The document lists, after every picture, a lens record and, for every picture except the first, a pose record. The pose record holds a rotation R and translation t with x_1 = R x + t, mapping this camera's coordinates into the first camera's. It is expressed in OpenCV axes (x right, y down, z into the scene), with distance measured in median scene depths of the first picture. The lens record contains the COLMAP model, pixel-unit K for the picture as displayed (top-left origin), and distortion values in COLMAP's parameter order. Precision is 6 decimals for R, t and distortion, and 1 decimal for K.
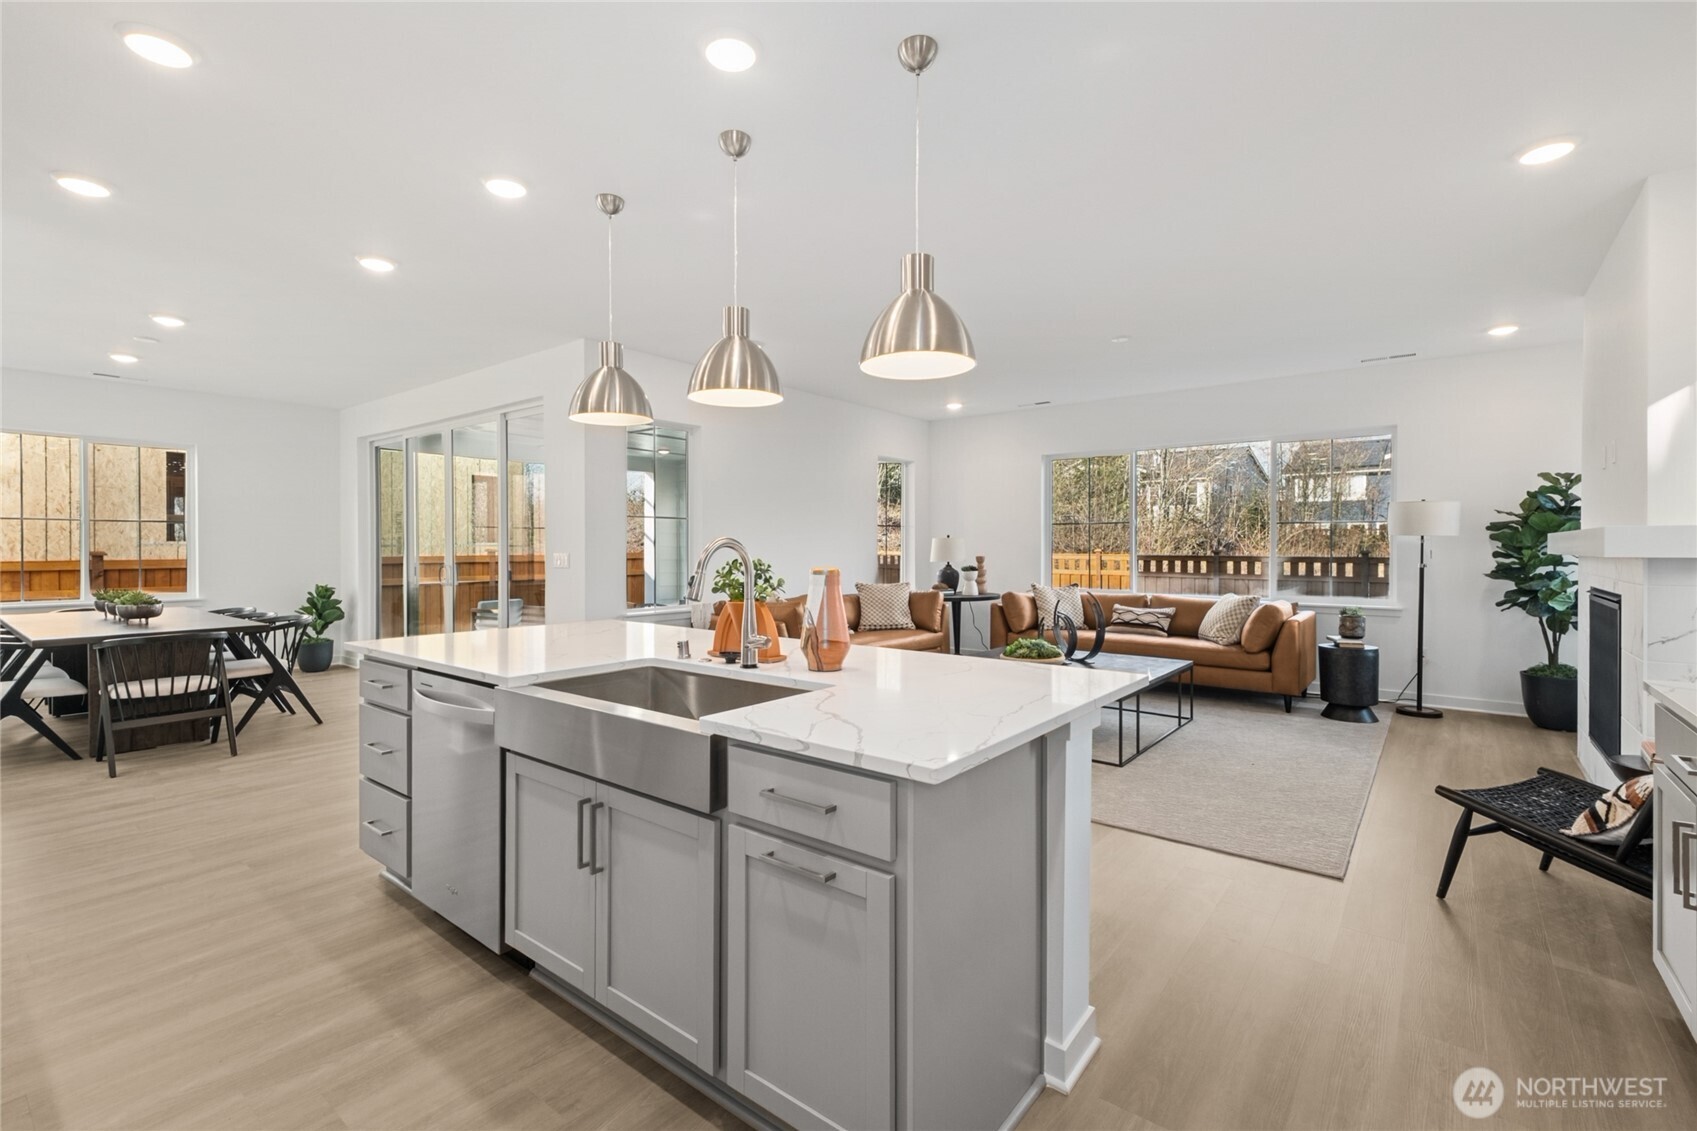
lens RADIAL K [[758.3, 0, 839.9], [0, 758.3, 555.0], [0, 0, 1]] dist [-0.000151, -0.000509]
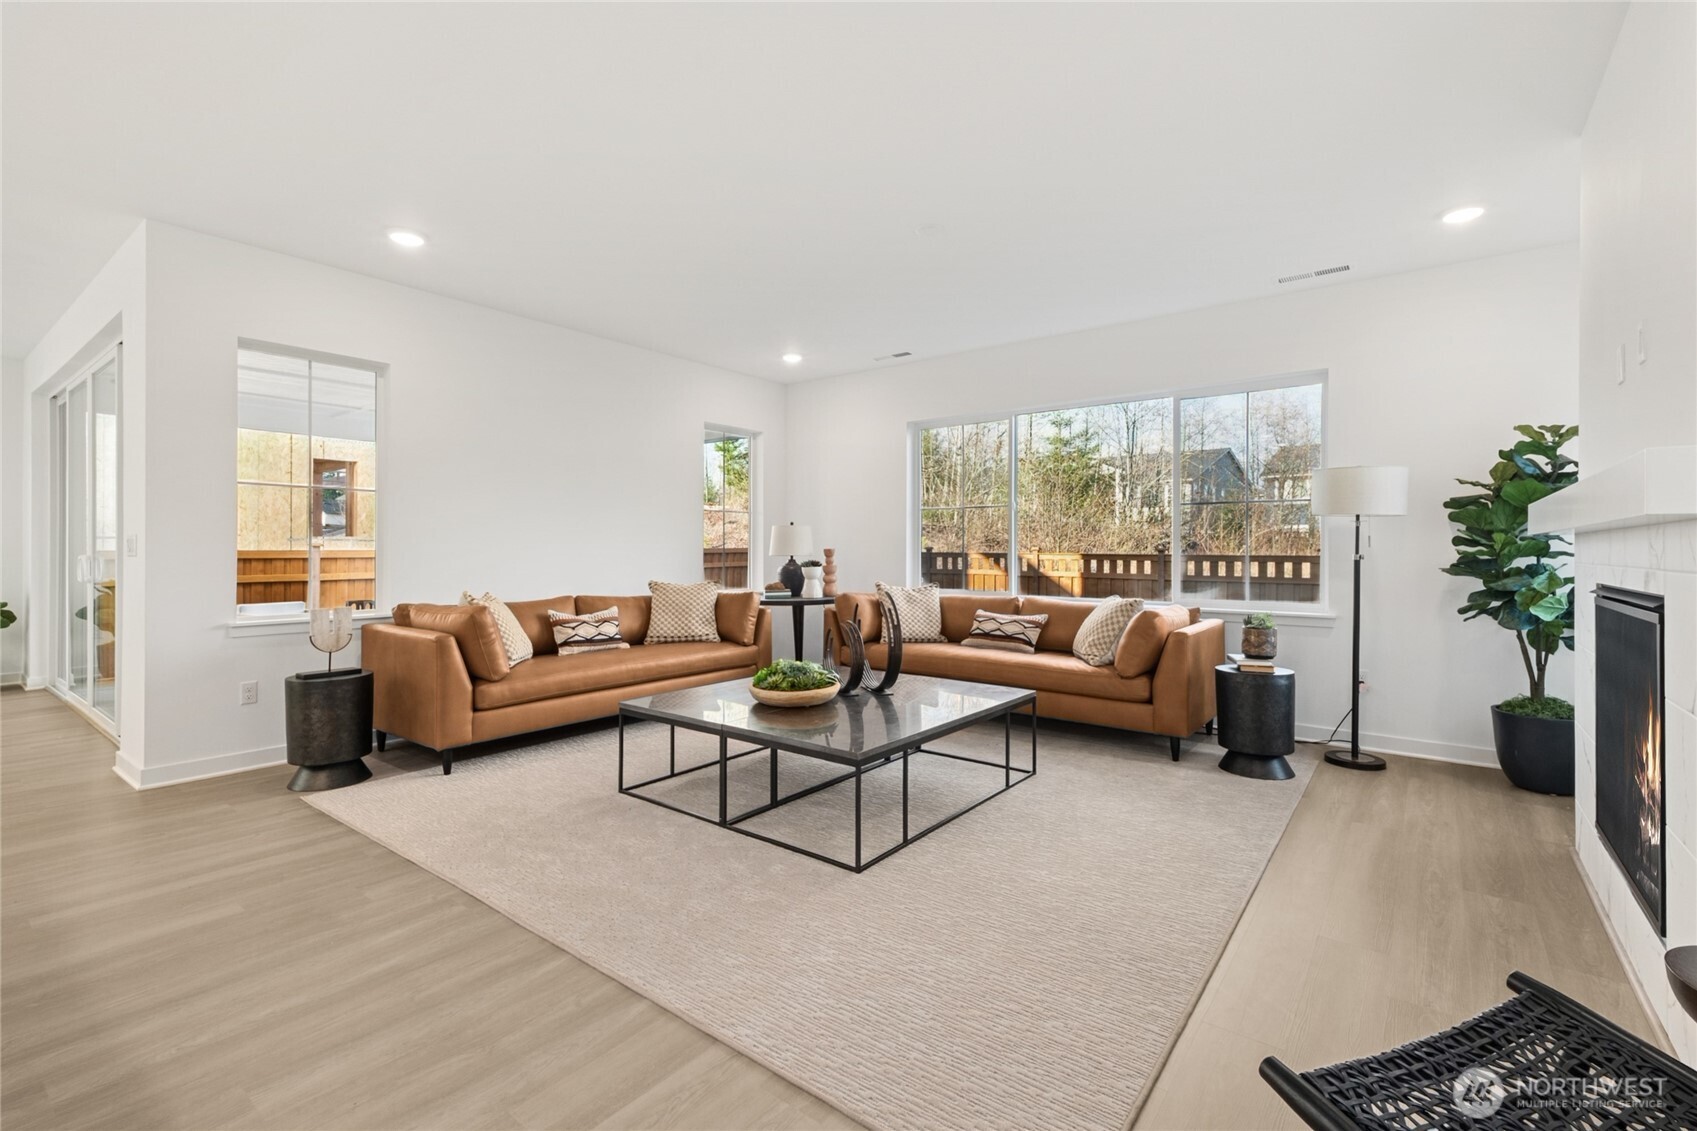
lens RADIAL K [[756.7, 0, 851.8], [0, 756.7, 550.1], [0, 0, 1]] dist [0.000591, 0.000062]
pose [[0.999768, 0.003201, 0.021323, 0.279874], [-0.002964, 0.999934, -0.011116, 0.017362], [-0.021357, 0.011050, 0.999711, 0.299029]]
